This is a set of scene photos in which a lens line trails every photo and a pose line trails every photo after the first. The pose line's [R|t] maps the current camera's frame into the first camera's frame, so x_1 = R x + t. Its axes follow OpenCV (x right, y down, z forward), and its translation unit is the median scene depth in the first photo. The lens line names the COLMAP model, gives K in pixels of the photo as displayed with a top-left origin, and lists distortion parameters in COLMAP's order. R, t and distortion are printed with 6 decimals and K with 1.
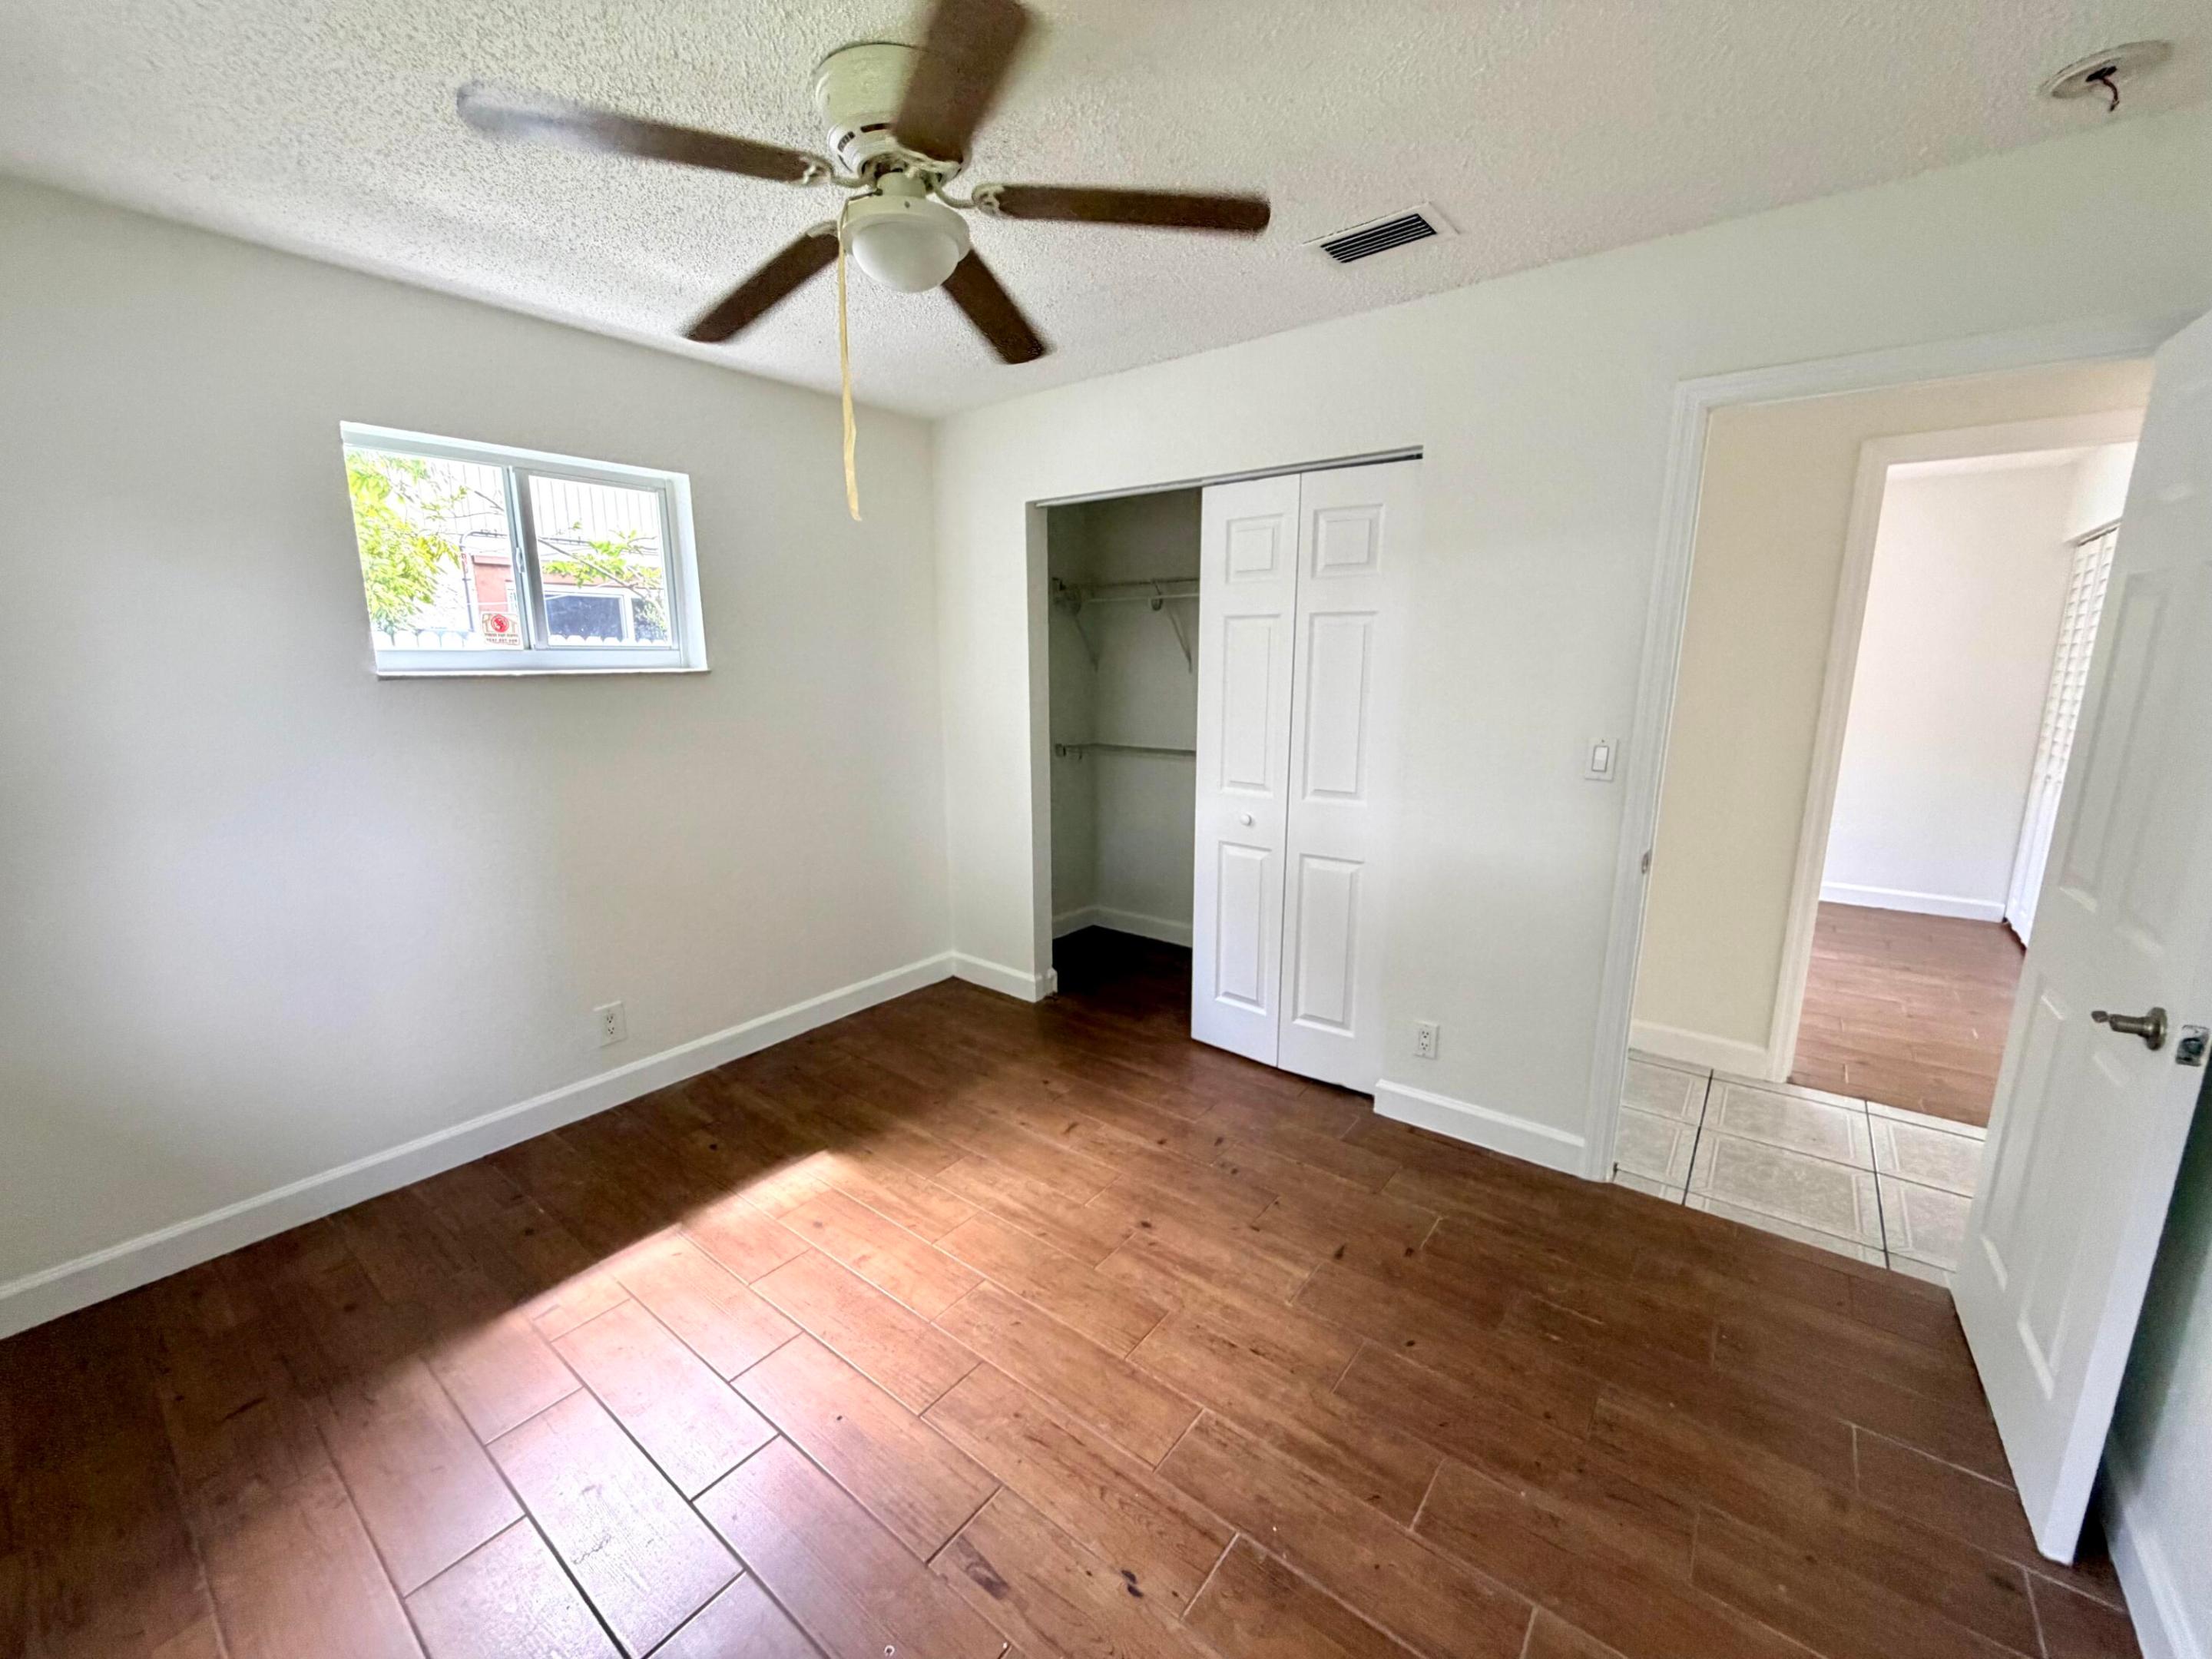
lens RADIAL K [[884.0, 0, 1101.4], [0, 884.0, 824.4], [0, 0, 1]] dist [-0.006491, 0.001588]
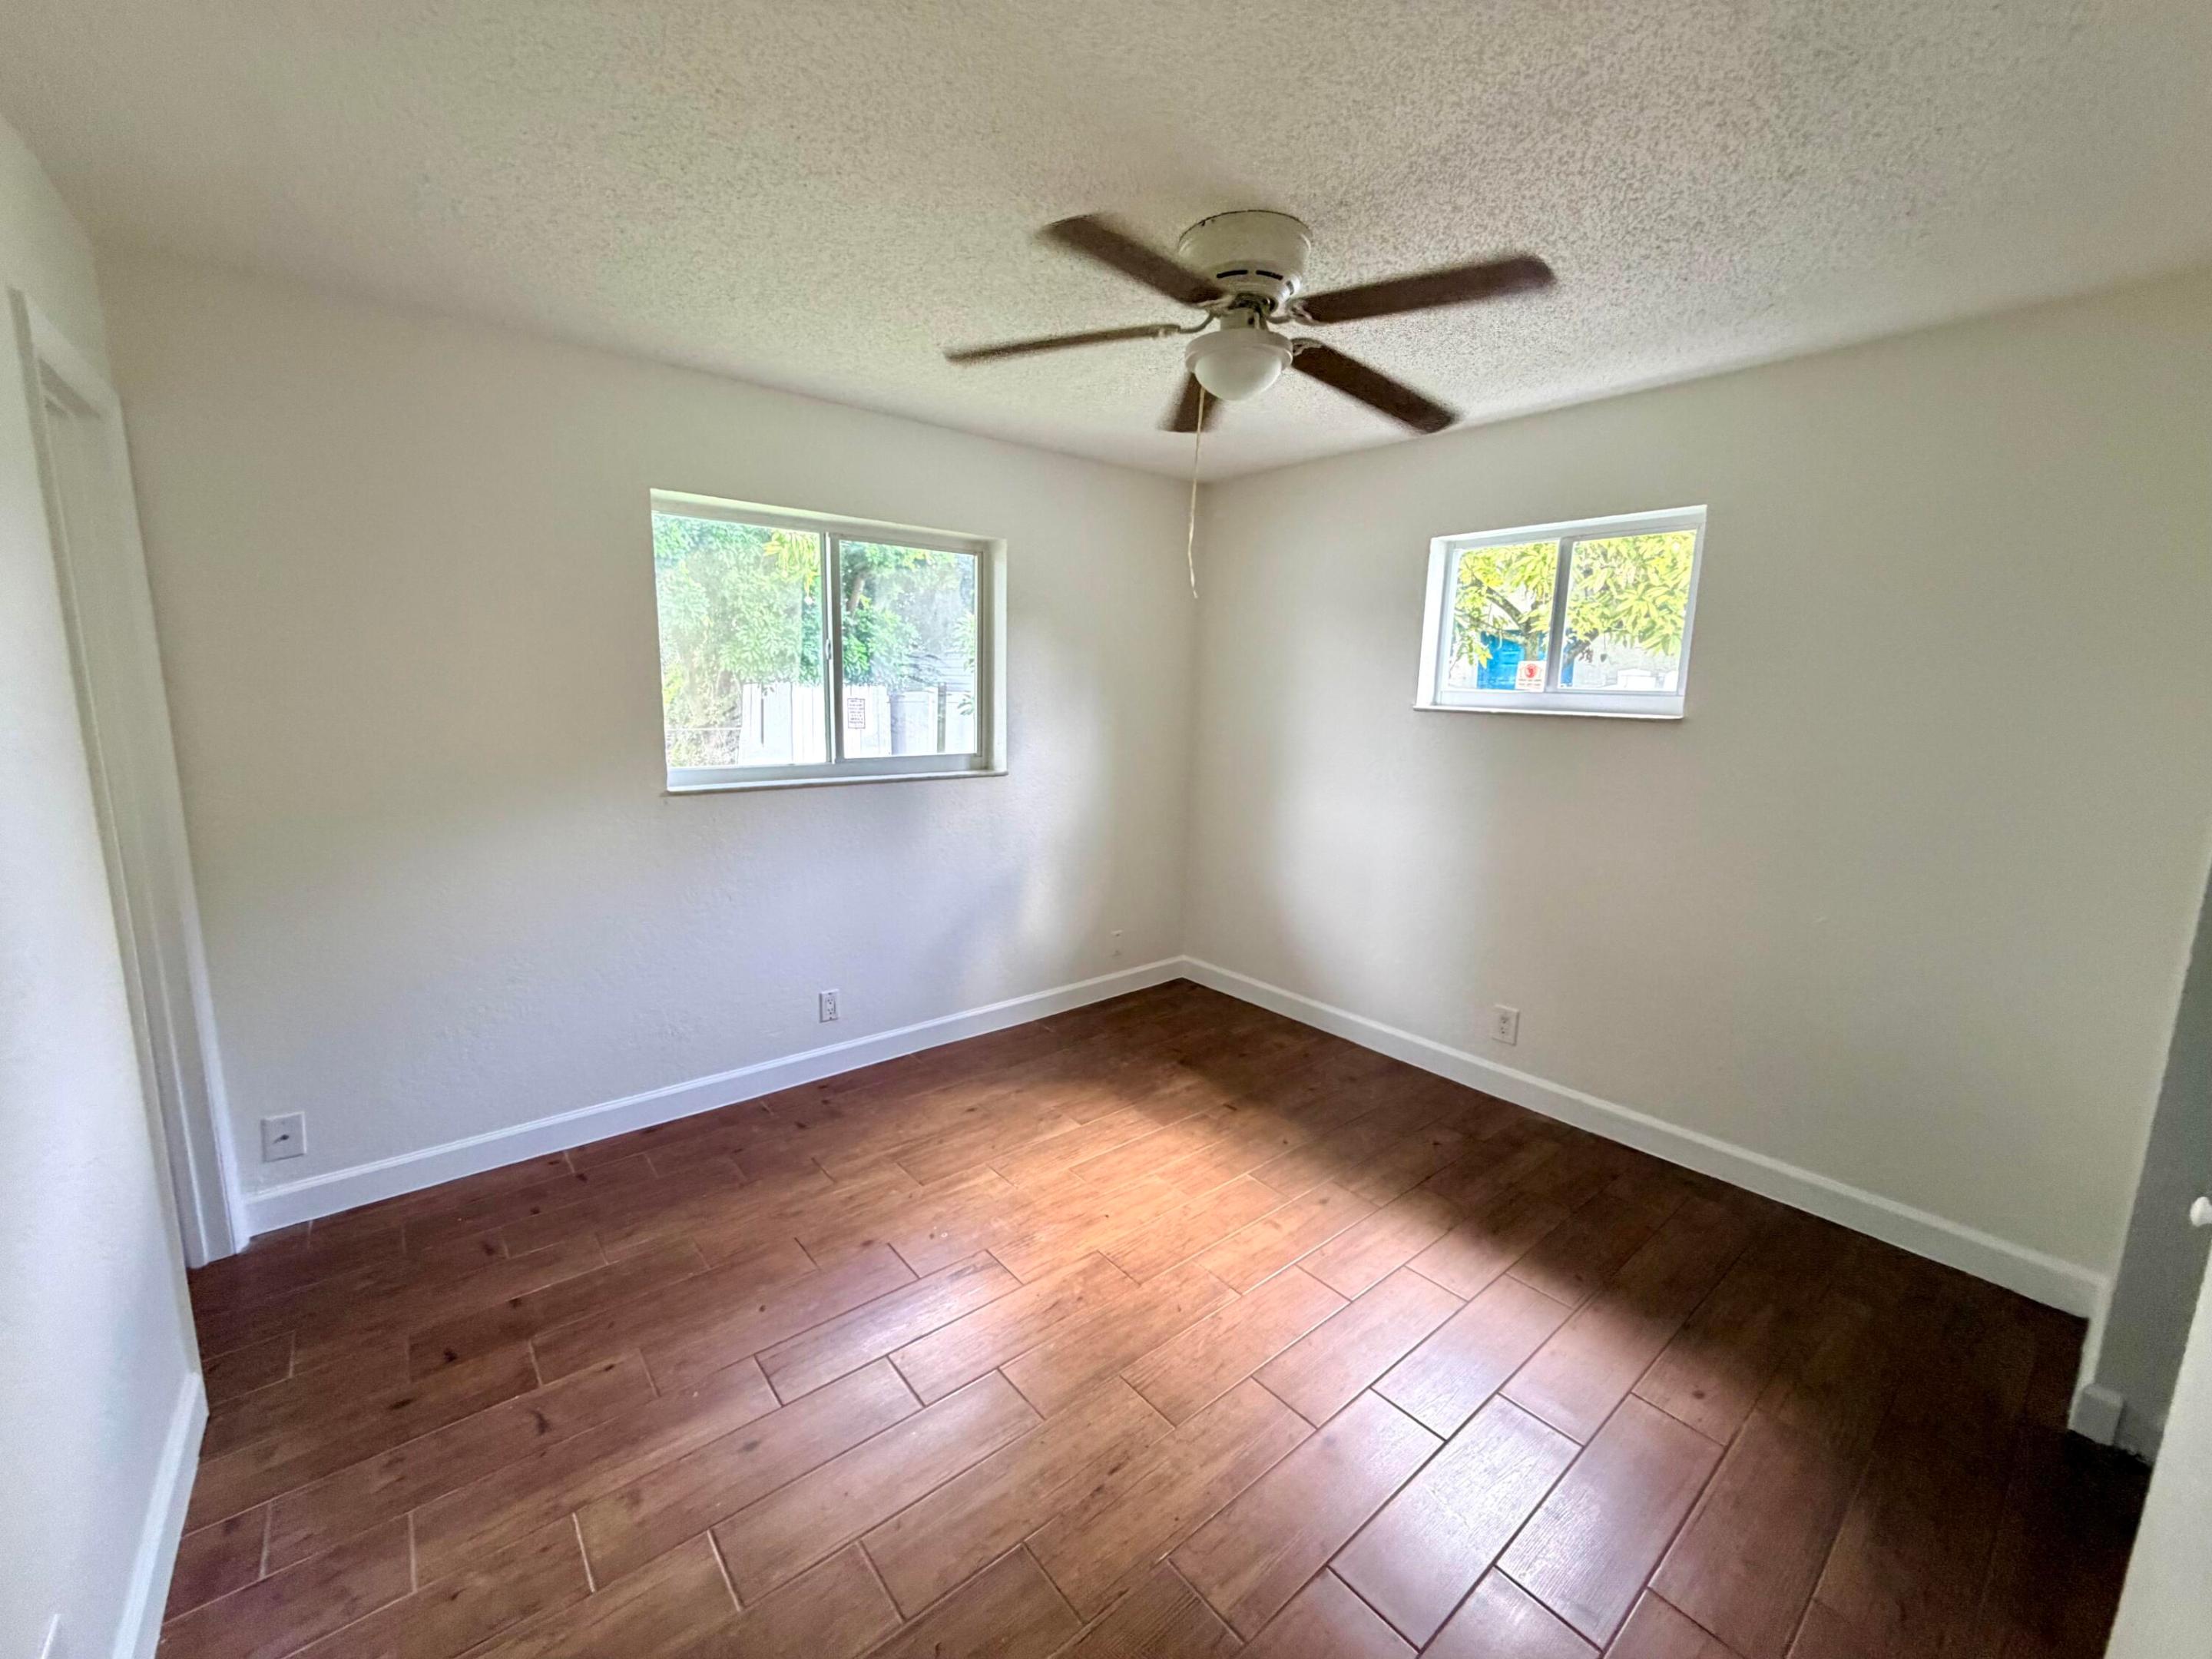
lens RADIAL K [[884.0, 0, 1102.7], [0, 884.0, 826.0], [0, 0, 1]] dist [-0.006491, 0.001588]
pose [[-0.211858, 0.162551, -0.963687, 0.650376], [-0.206439, 0.956377, 0.206702, -0.155400], [0.955248, 0.242734, -0.169060, 0.703752]]
